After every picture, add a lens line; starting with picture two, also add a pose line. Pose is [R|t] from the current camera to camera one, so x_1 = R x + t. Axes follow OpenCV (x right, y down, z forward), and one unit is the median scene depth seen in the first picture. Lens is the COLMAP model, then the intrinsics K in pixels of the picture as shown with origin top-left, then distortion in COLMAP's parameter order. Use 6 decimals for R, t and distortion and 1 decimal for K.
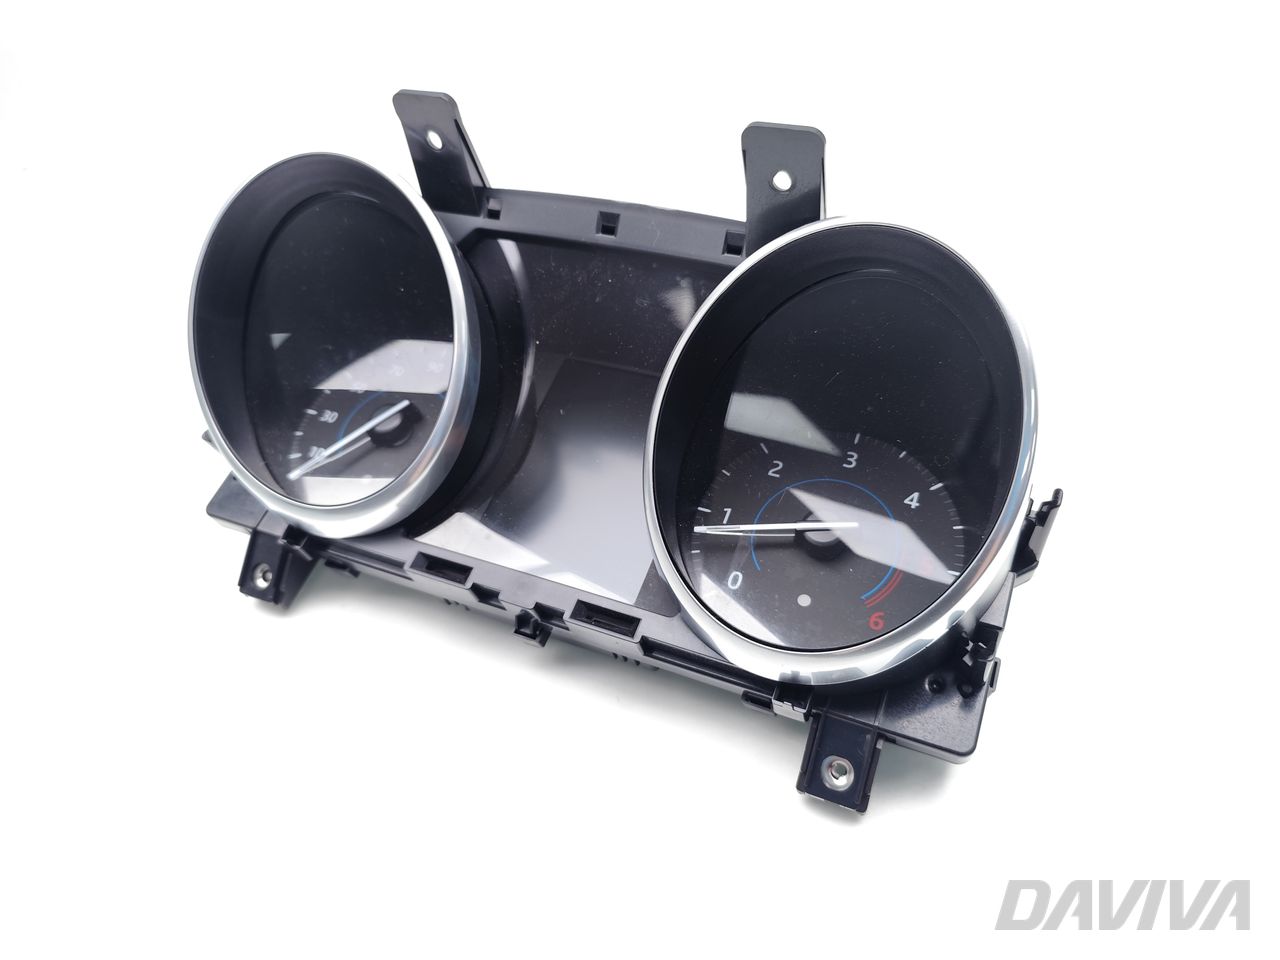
lens RADIAL K [[869.5, 0, 636.8], [0, 869.5, 479.2], [0, 0, 1]] dist [0.003129, 0.000181]
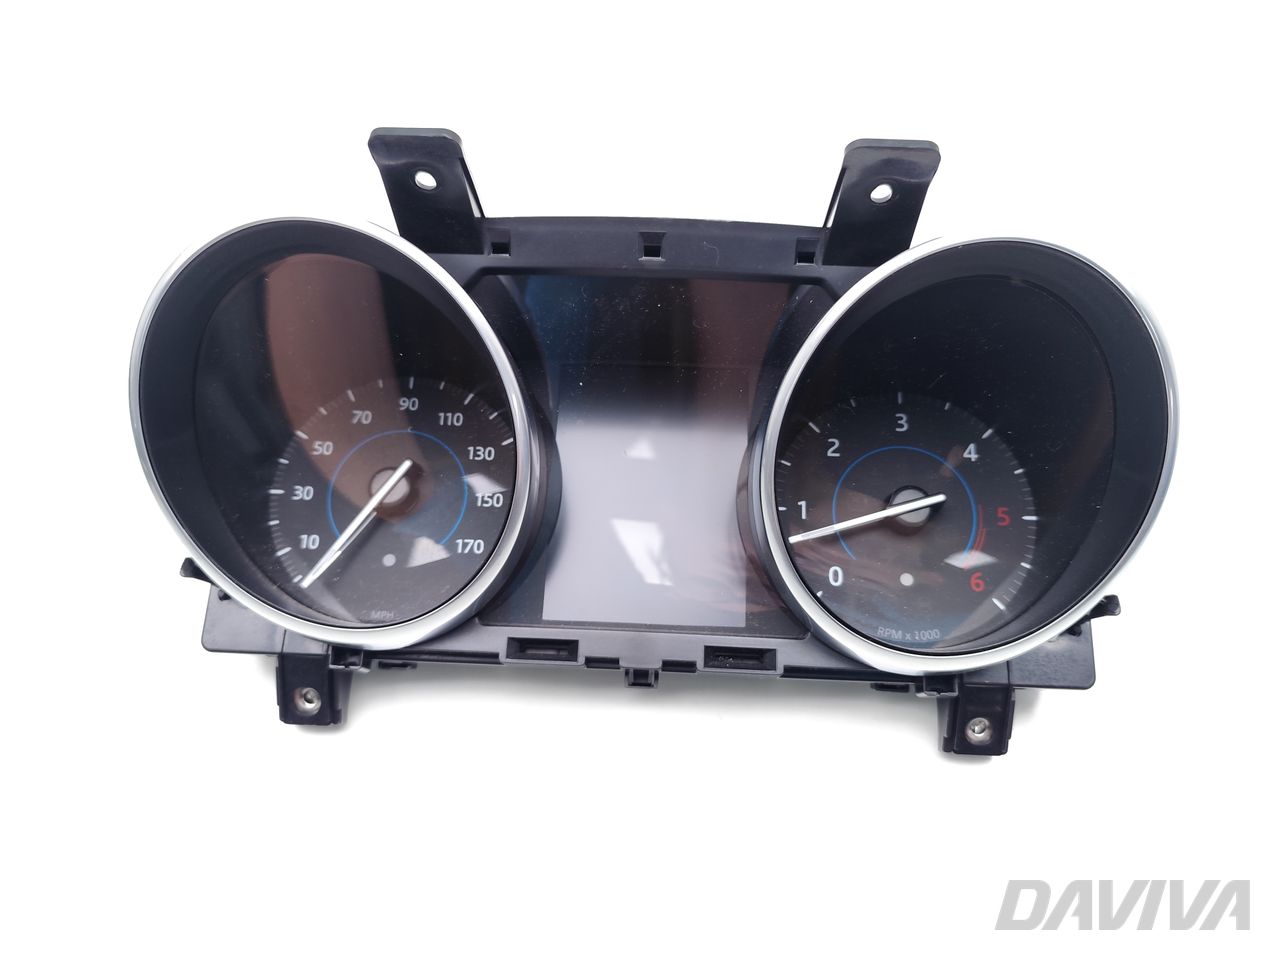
lens RADIAL K [[869.5, 0, 636.8], [0, 869.5, 479.2], [0, 0, 1]] dist [0.003129, 0.000181]
pose [[0.931375, -0.267788, 0.246639, -0.318351], [0.201325, 0.943298, 0.263927, -0.299791], [-0.303330, -0.196160, 0.932476, 0.146115]]
